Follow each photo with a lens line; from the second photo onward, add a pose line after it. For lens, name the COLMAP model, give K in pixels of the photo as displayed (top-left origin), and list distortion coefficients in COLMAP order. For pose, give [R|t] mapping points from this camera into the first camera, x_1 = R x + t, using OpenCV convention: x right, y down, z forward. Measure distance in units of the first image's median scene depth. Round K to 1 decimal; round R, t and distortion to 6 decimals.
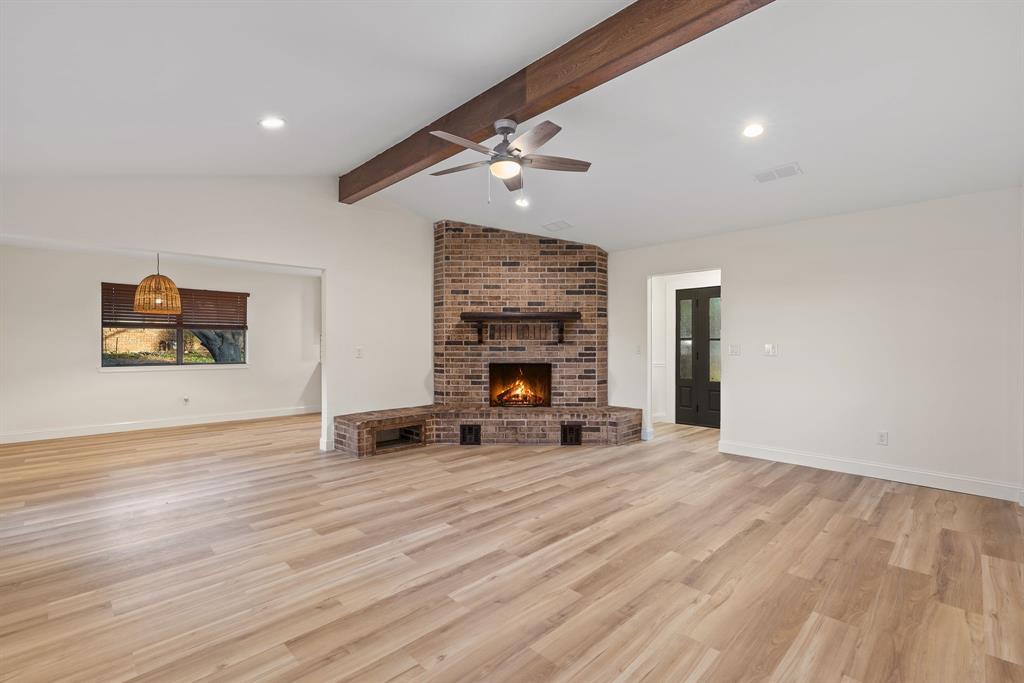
lens RADIAL K [[455.3, 0, 512.1], [0, 455.3, 342.8], [0, 0, 1]] dist [-0.002257, 0.000268]
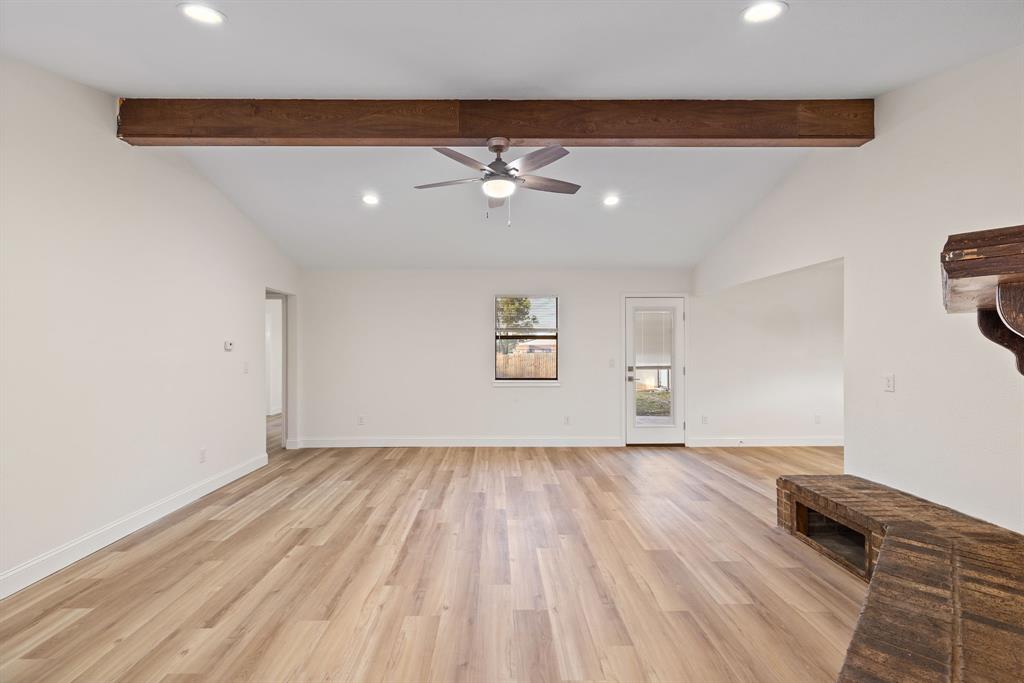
lens RADIAL K [[455.3, 0, 510.5], [0, 455.3, 343.5], [0, 0, 1]] dist [-0.002257, 0.000268]
pose [[-0.684844, -0.004265, -0.728677, 0.829995], [0.002812, 0.999960, -0.008495, -0.052426], [0.728684, -0.007867, -0.684805, 2.051682]]
